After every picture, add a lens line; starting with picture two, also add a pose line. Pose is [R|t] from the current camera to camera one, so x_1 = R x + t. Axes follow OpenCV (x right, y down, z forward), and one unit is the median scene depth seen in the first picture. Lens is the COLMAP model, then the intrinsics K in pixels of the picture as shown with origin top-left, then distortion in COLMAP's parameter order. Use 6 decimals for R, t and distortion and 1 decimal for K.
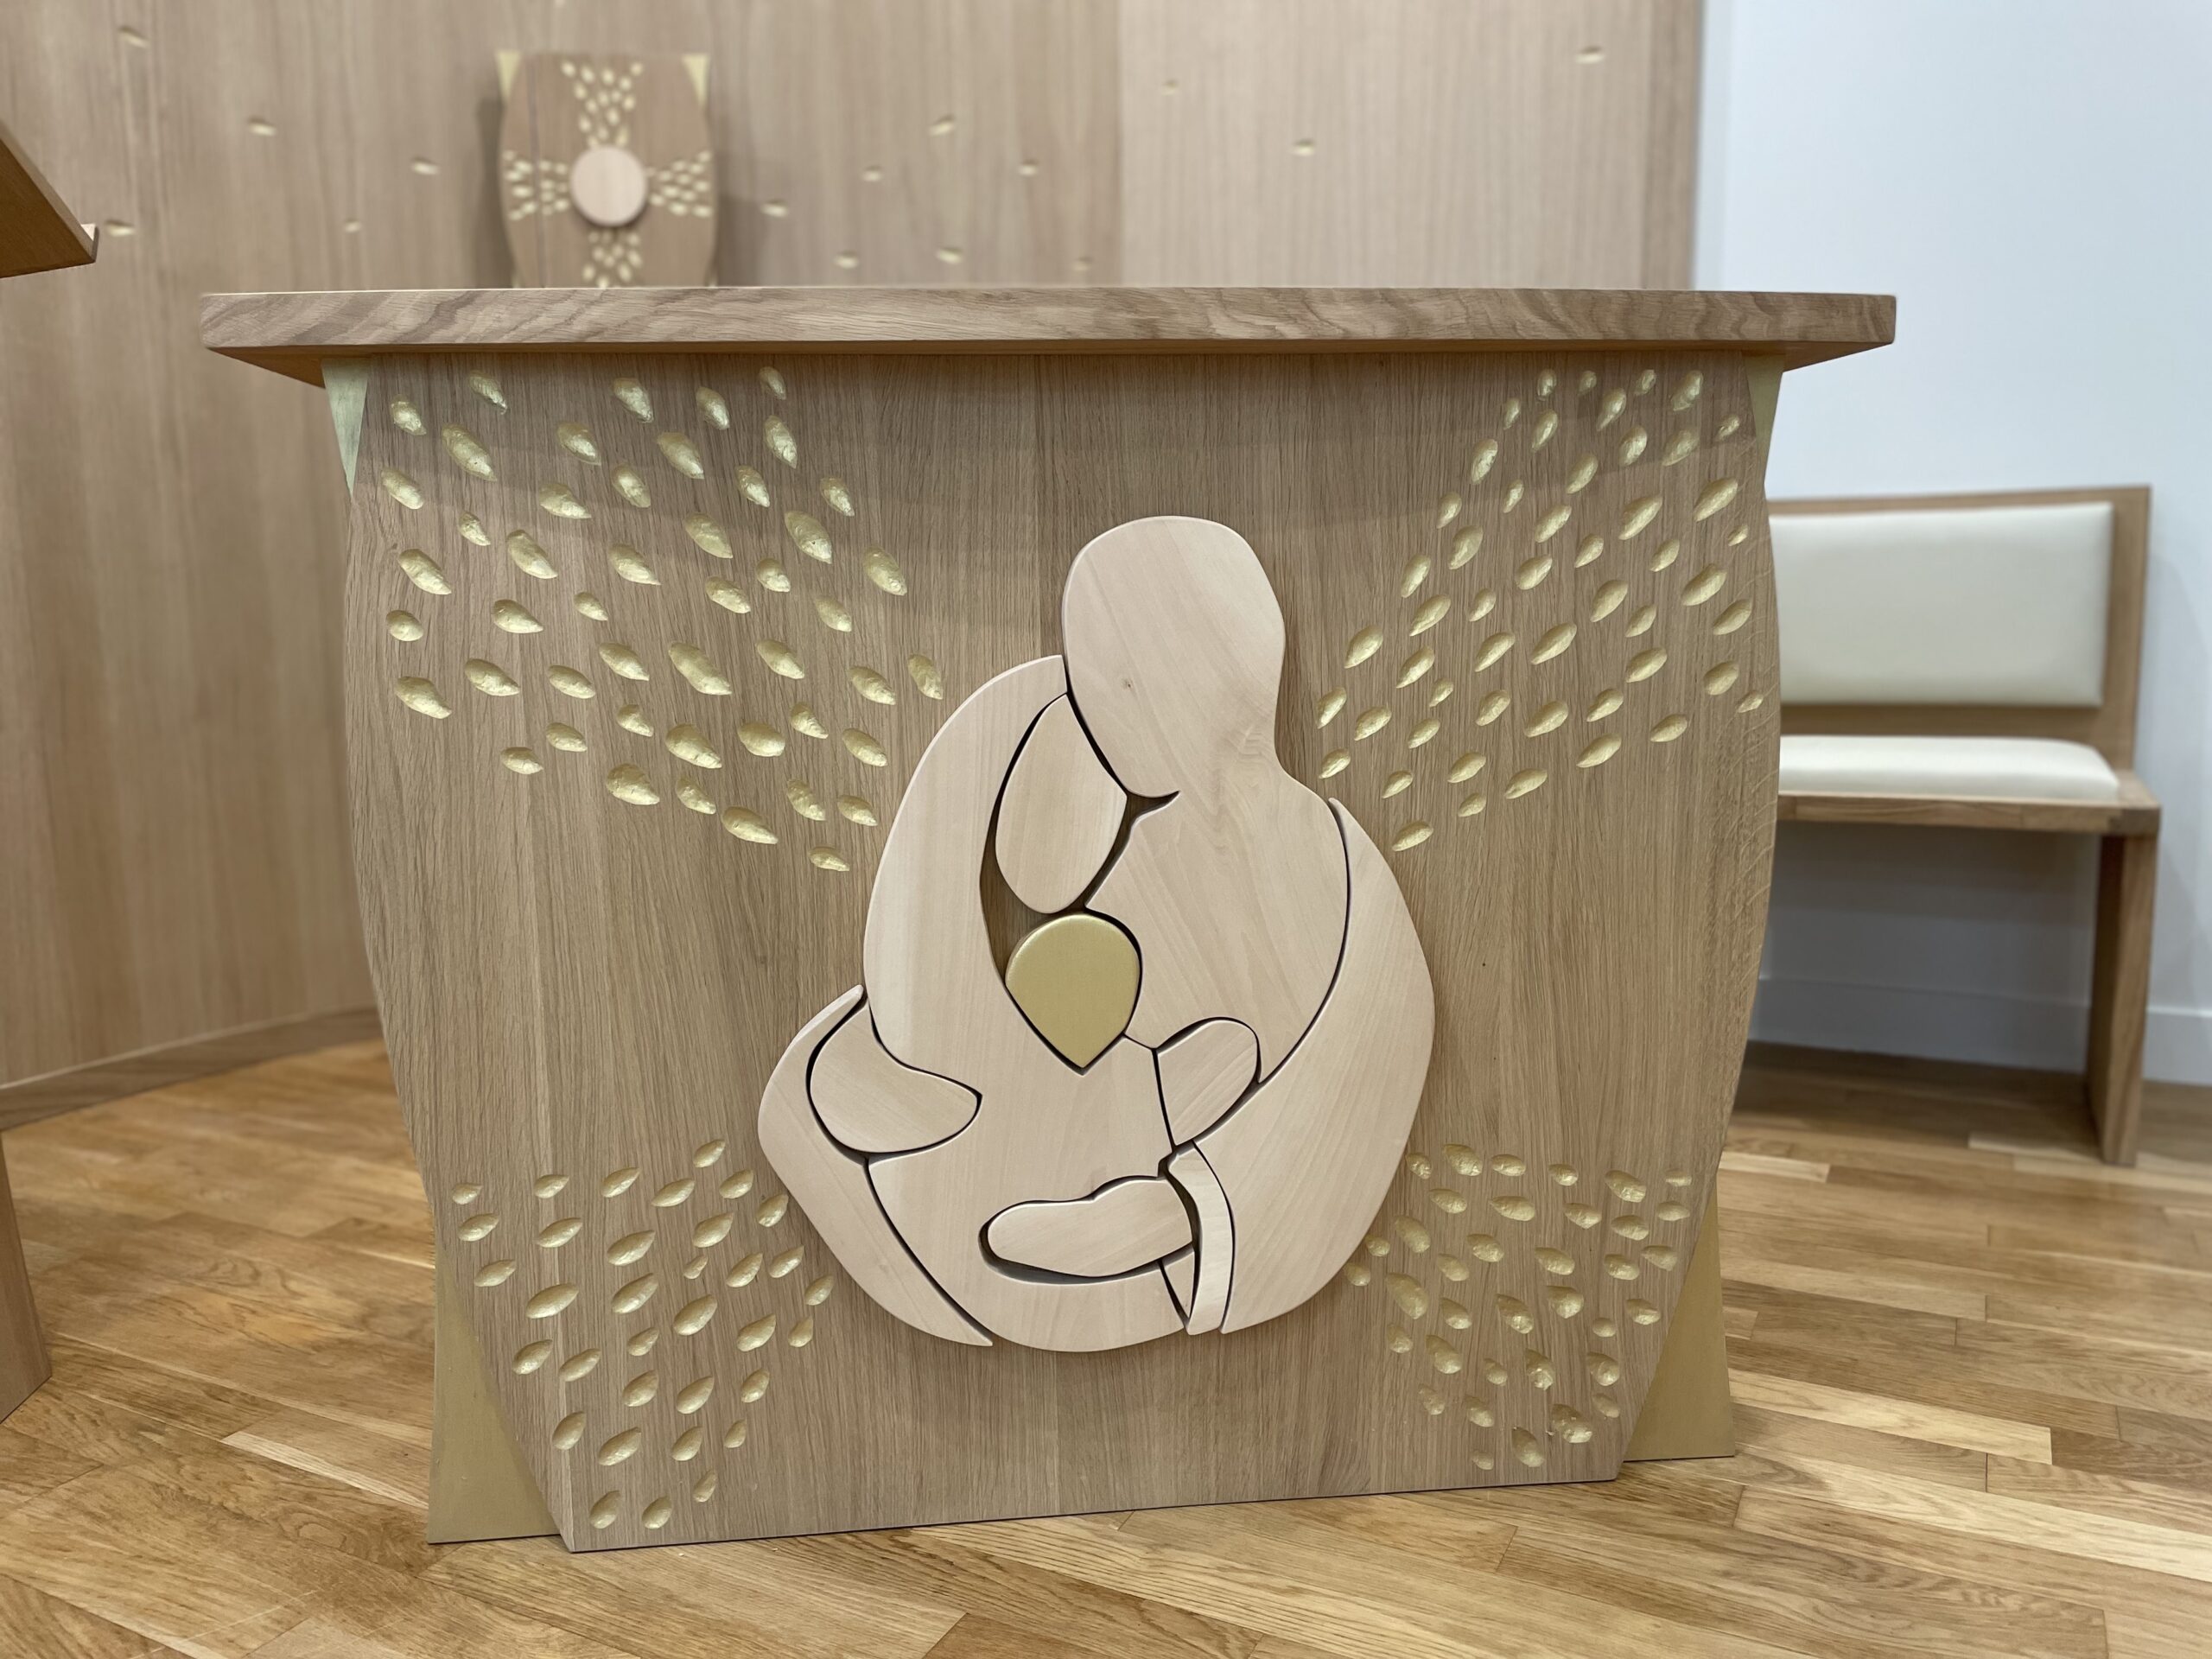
lens RADIAL K [[1649.4, 0, 1106.0], [0, 1649.4, 829.5], [0, 0, 1]] dist [0.082967, -0.107519]
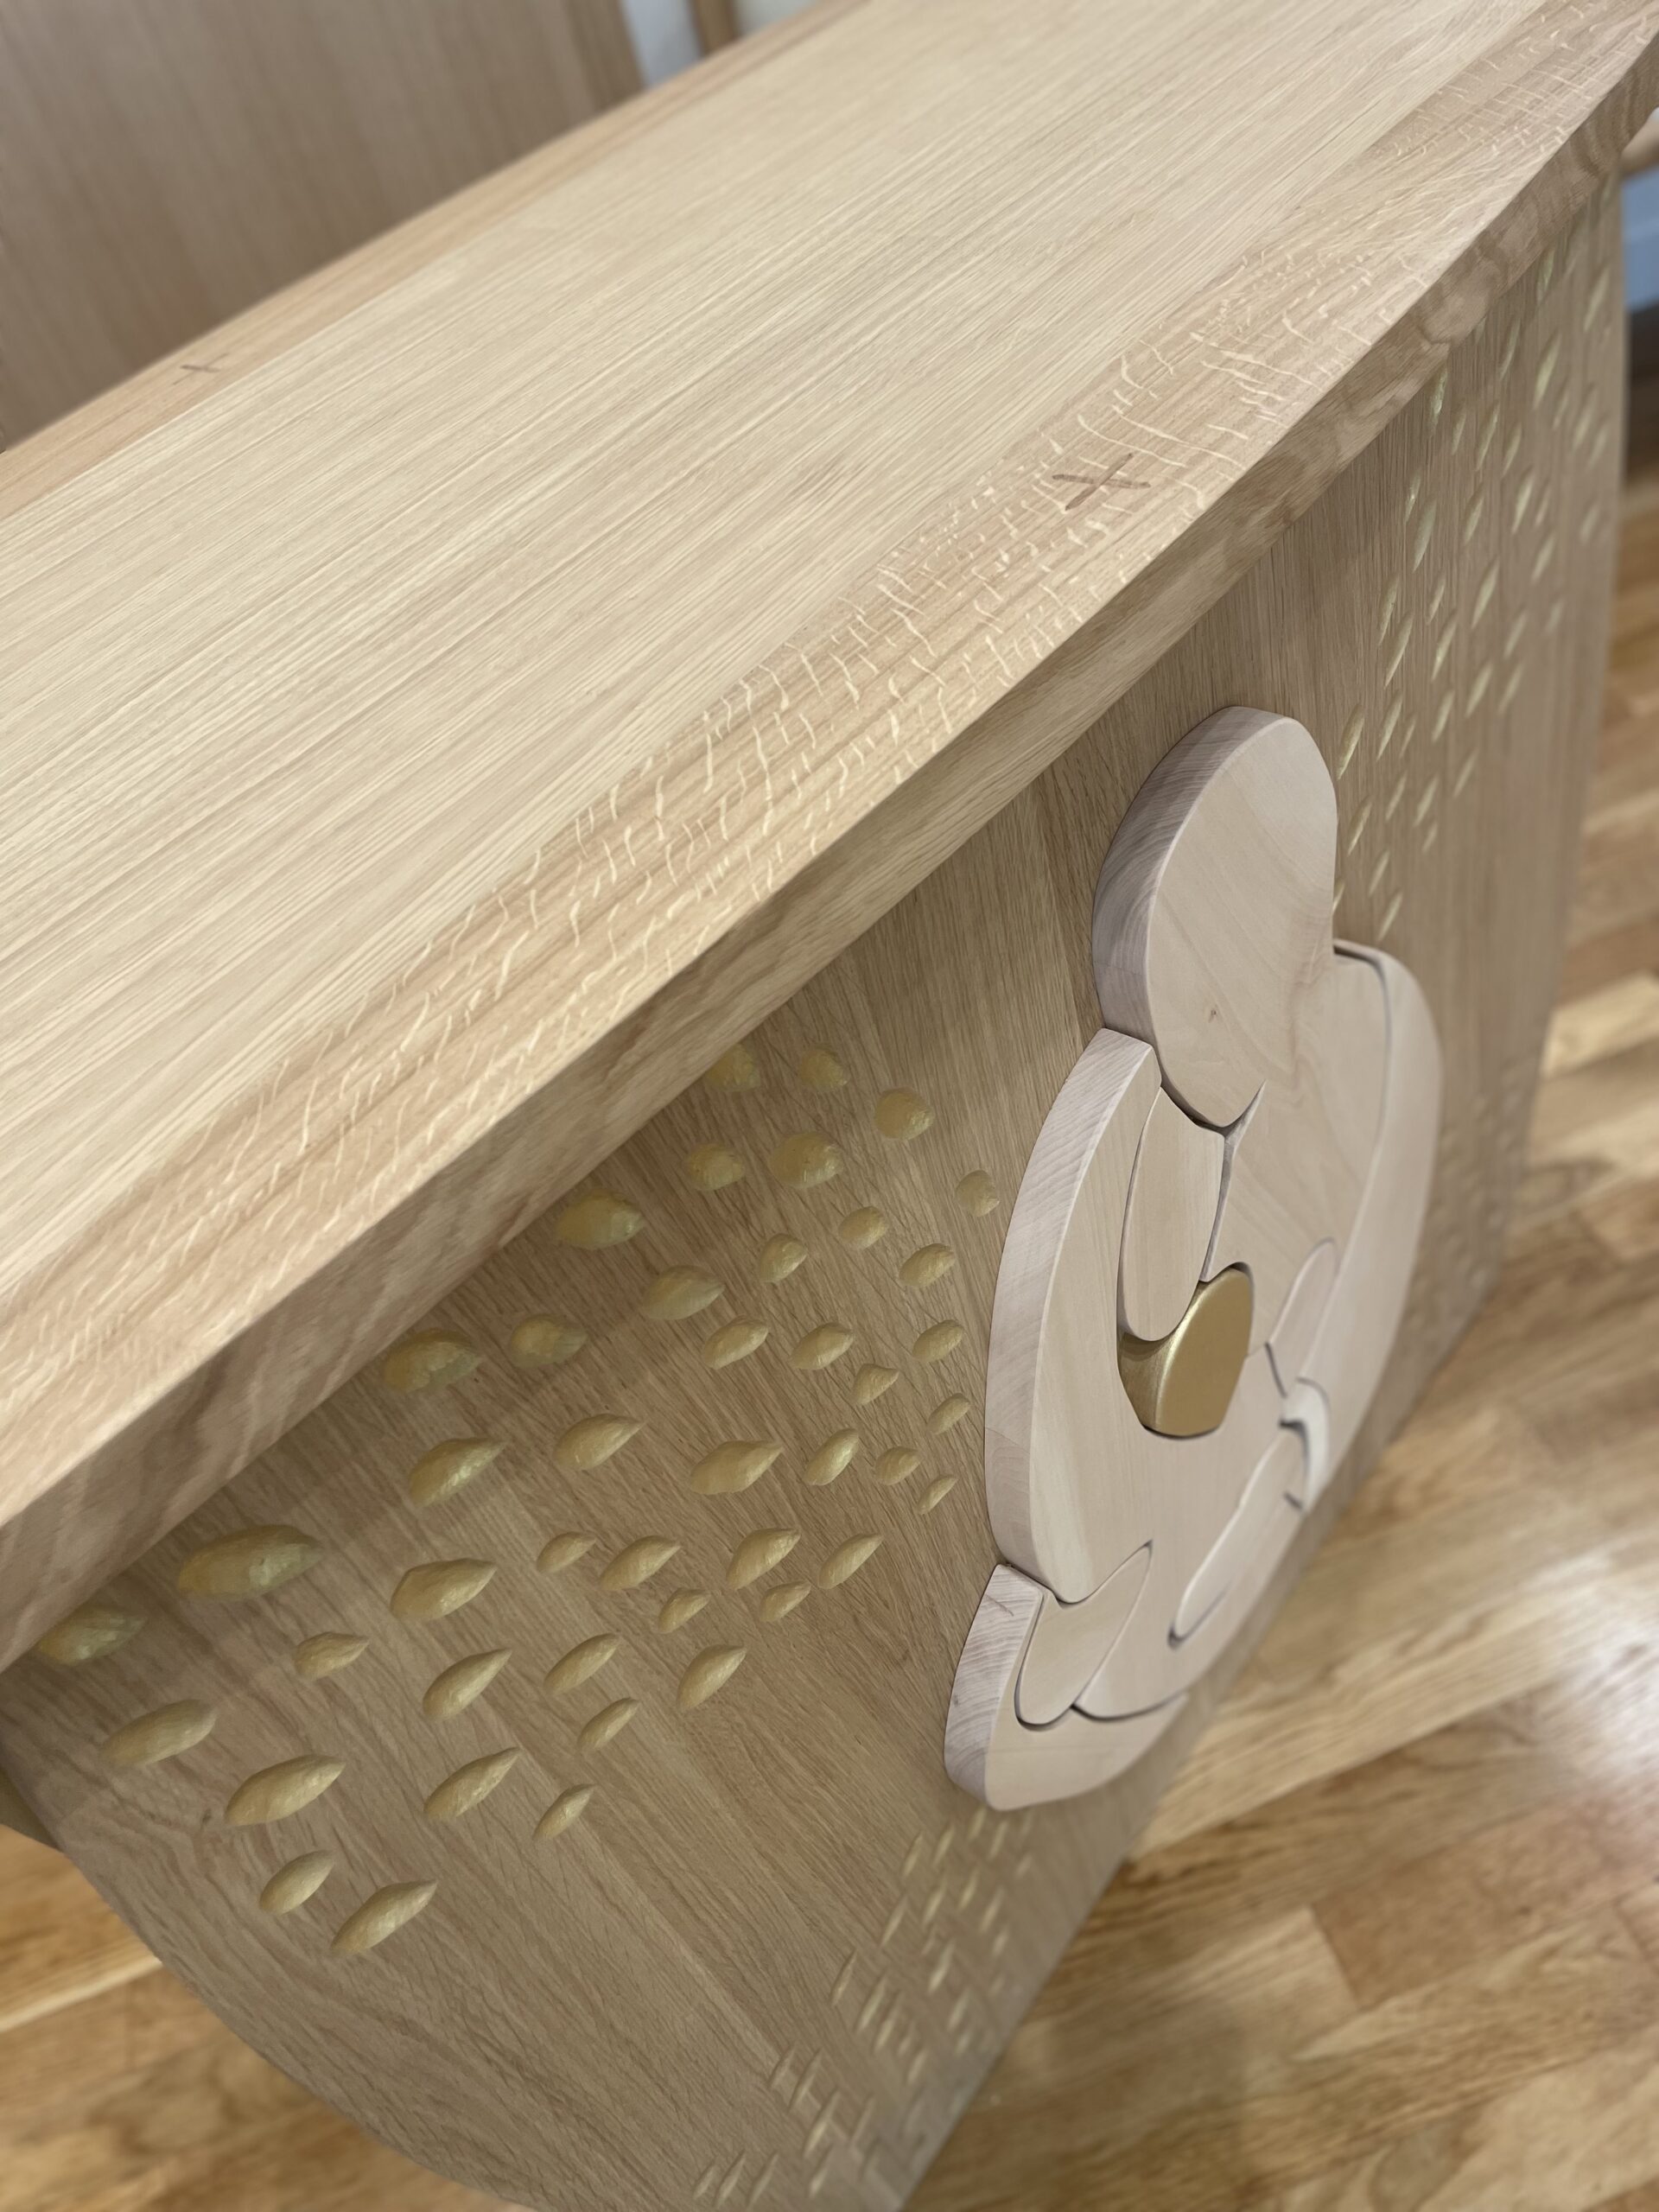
lens RADIAL K [[1681.4, 0, 829.5], [0, 1681.4, 1106.0], [0, 0, 1]] dist [0.052041, -0.072676]
pose [[0.698900, -0.601832, 0.386441, -0.358243], [0.321157, 0.746853, 0.582296, -0.480372], [-0.639059, -0.282859, 0.715258, 0.617876]]
